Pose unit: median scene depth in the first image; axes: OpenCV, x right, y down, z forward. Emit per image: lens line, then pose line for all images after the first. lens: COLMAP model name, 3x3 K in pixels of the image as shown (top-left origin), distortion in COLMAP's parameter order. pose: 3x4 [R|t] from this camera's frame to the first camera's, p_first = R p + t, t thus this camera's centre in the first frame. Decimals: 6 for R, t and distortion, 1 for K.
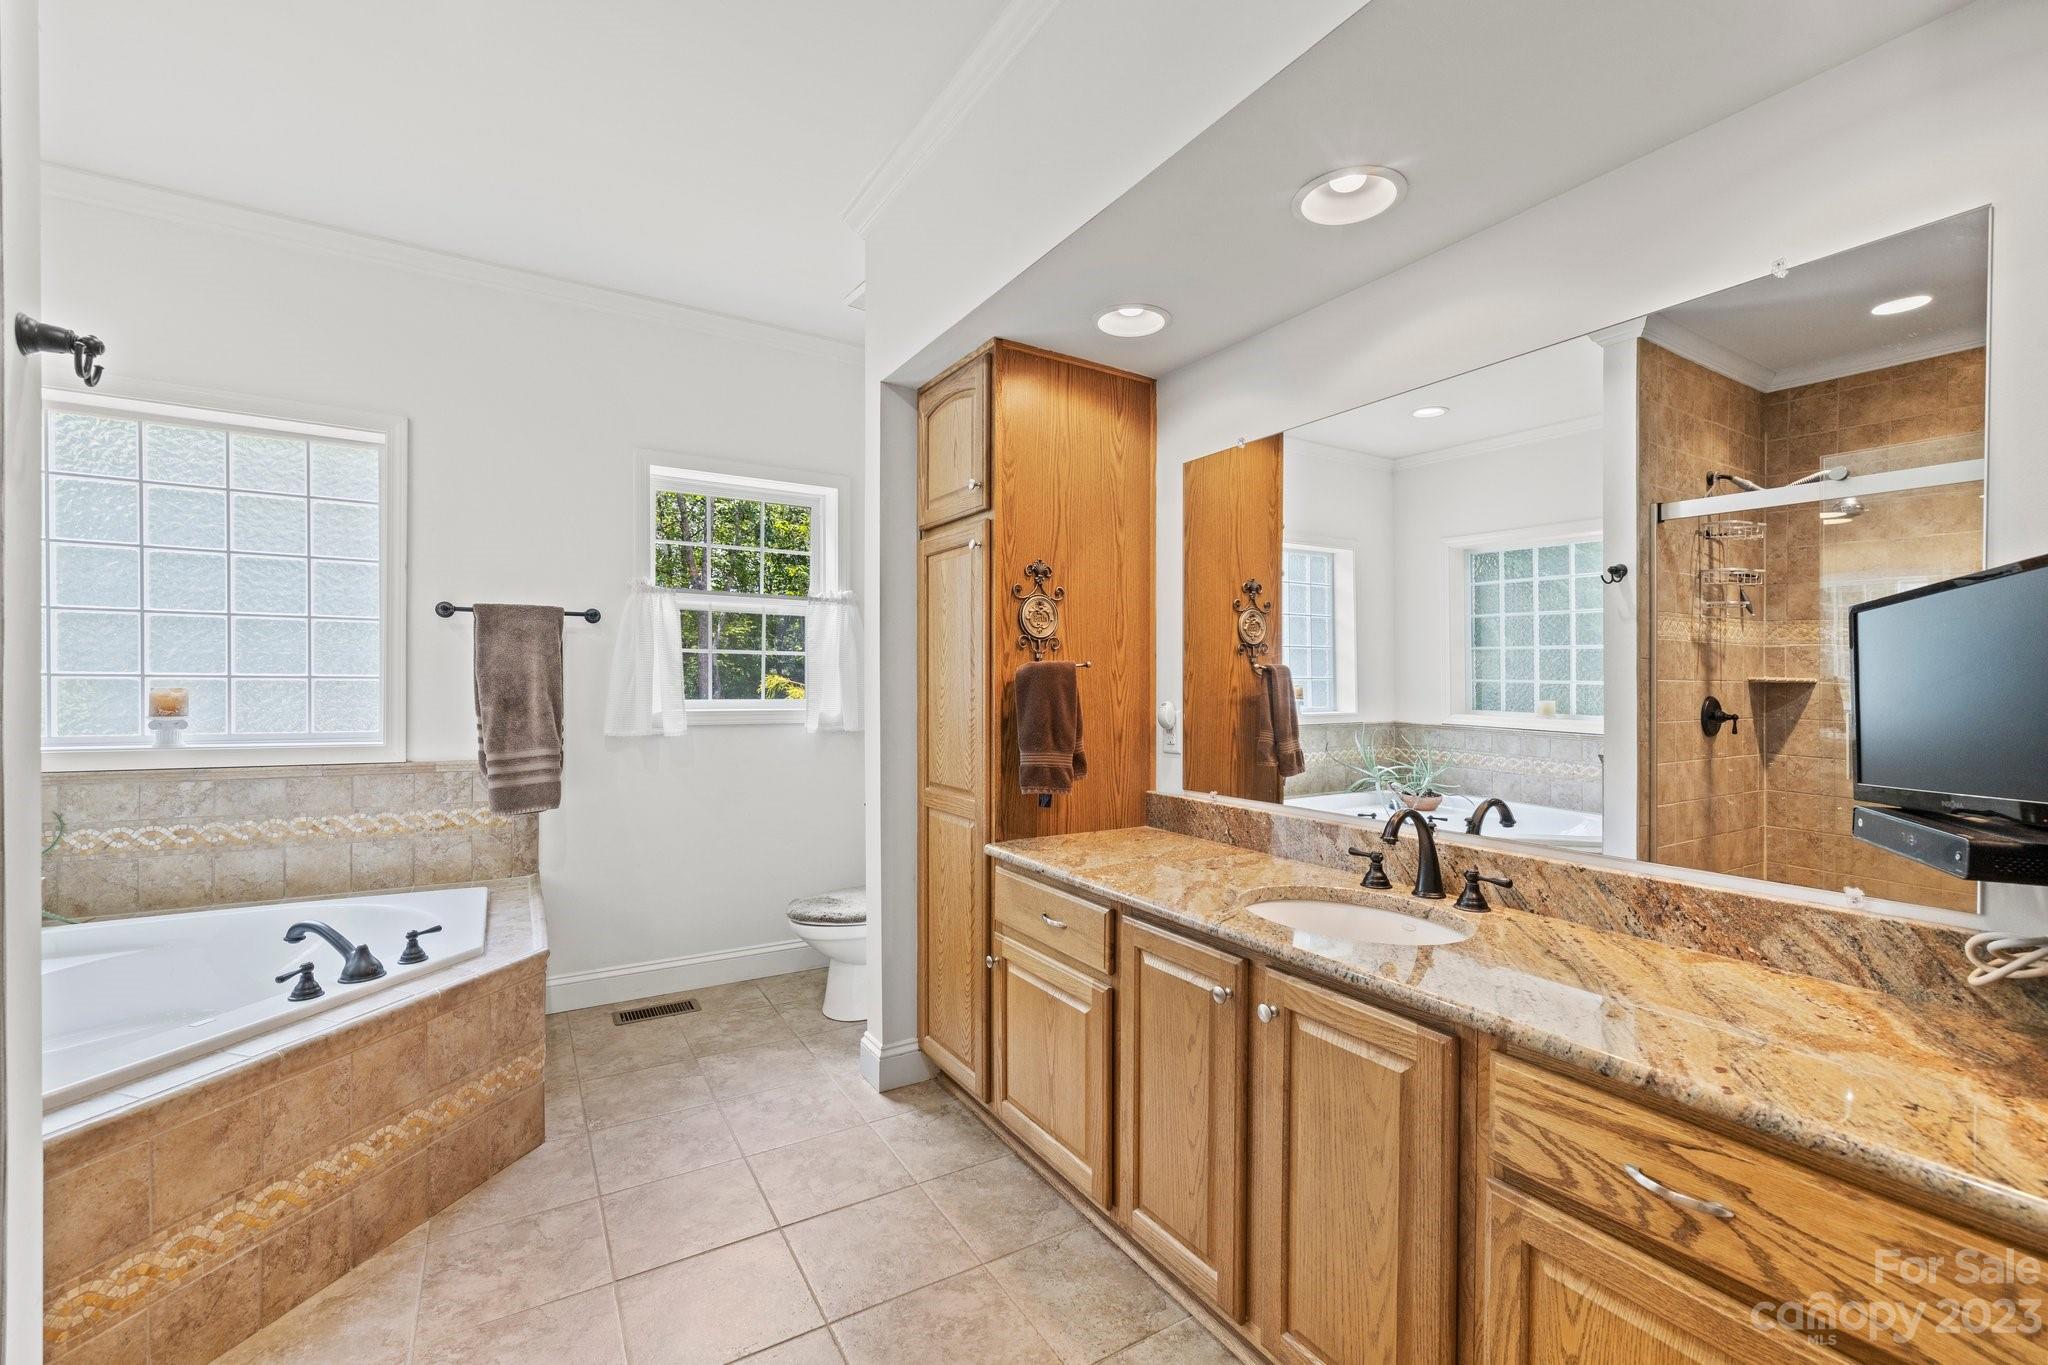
lens RADIAL K [[867.9, 0, 1029.7], [0, 867.9, 687.2], [0, 0, 1]] dist [0.000254, -0.000067]
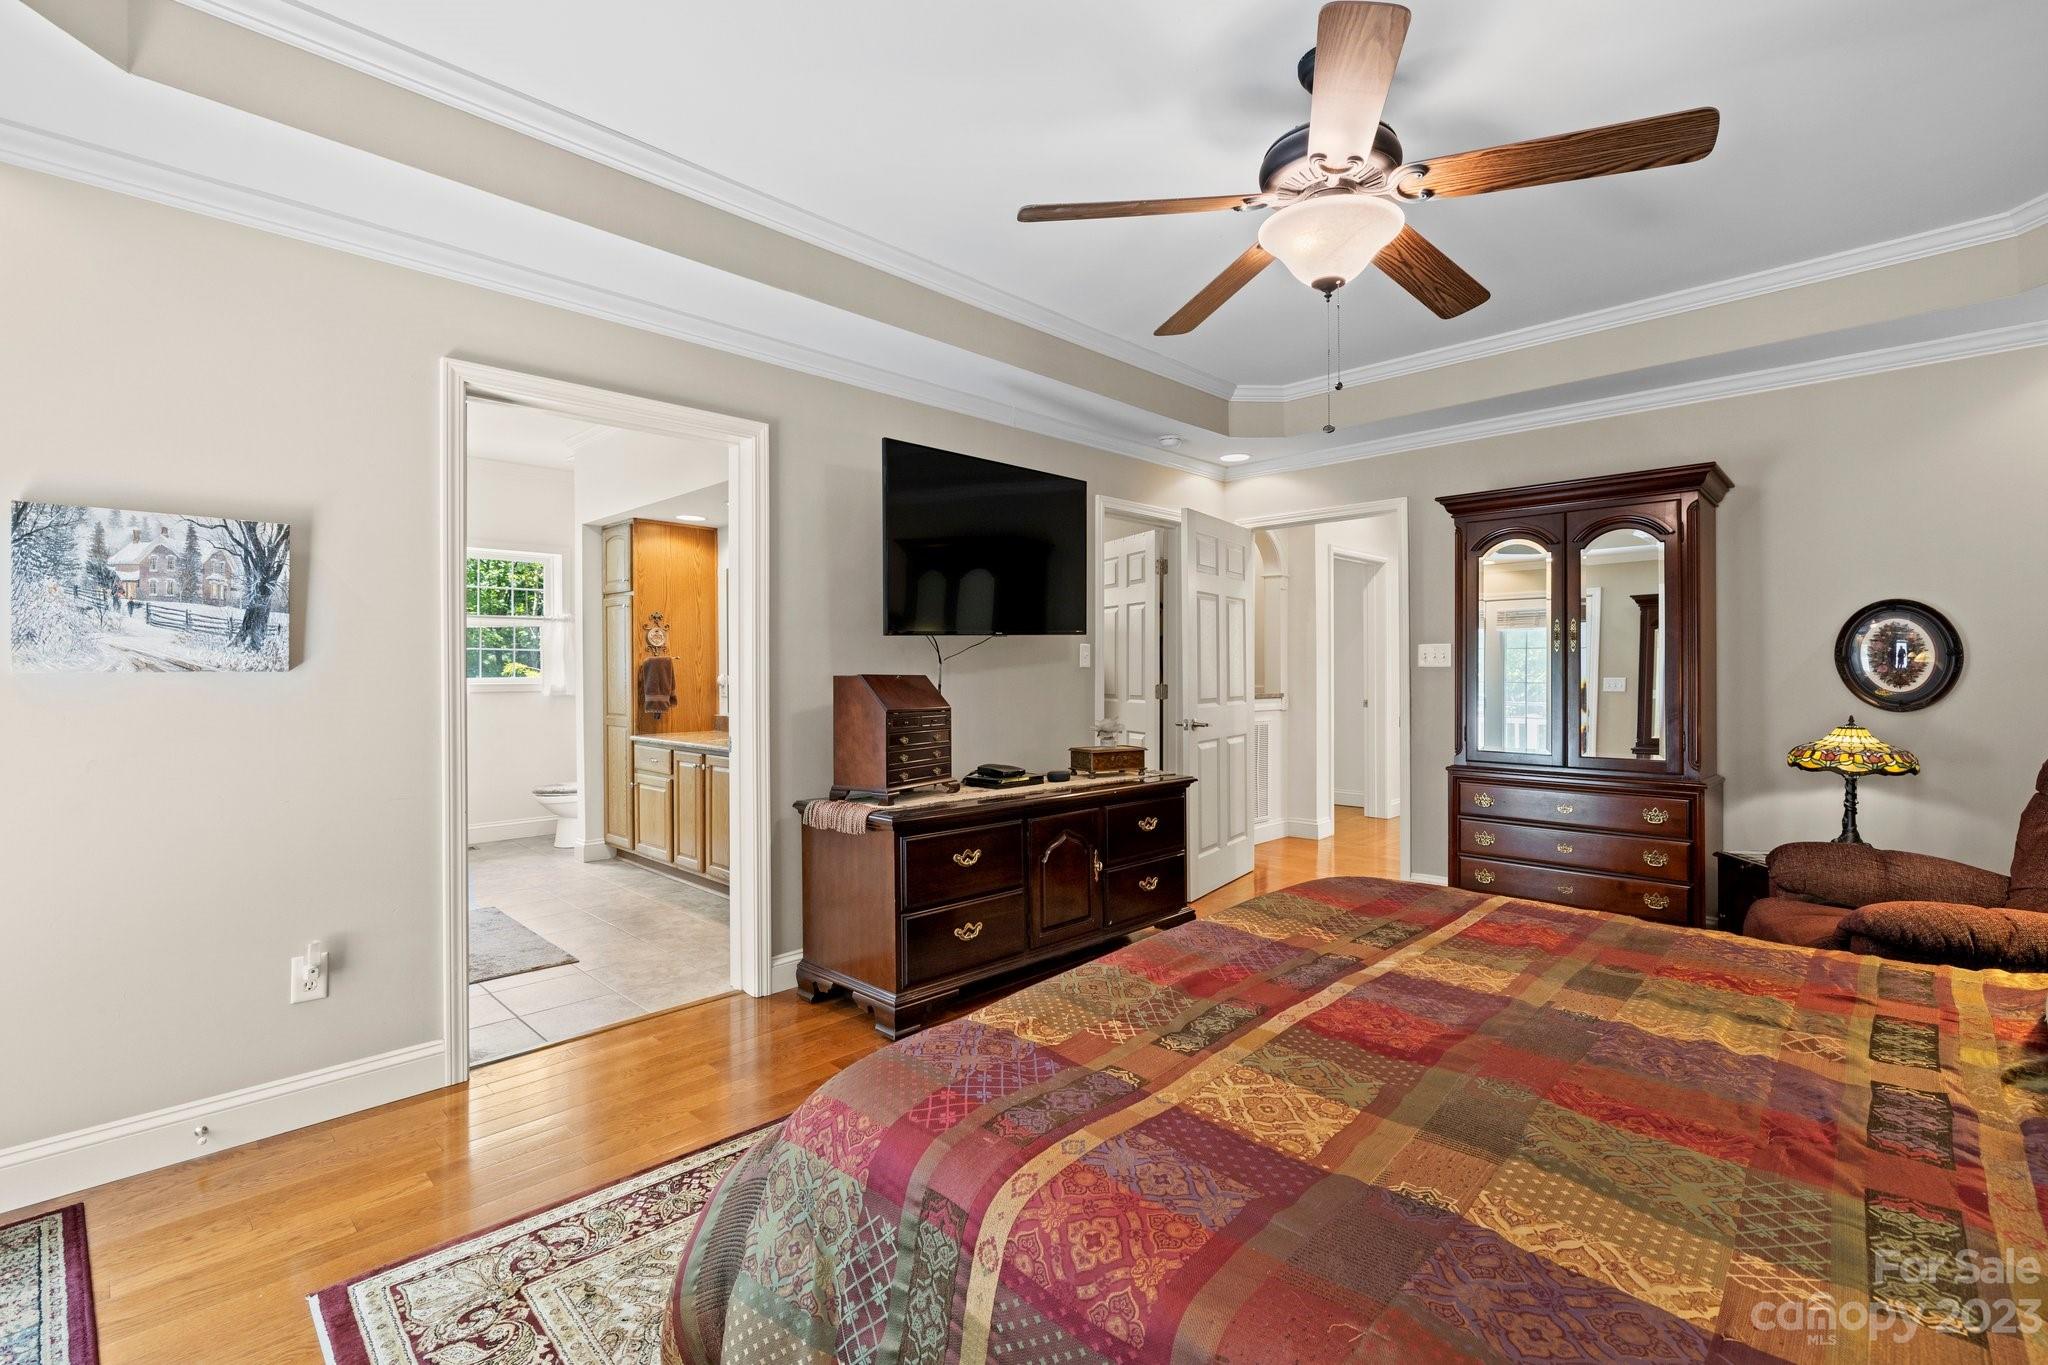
lens RADIAL K [[930.2, 0, 1018.6], [0, 930.2, 669.8], [0, 0, 1]] dist [-0.002632, -0.000060]
pose [[0.972414, -0.006859, 0.233163, 0.342005], [0.007652, 0.999968, -0.002497, 0.017220], [-0.233138, 0.004213, 0.972435, -1.497832]]
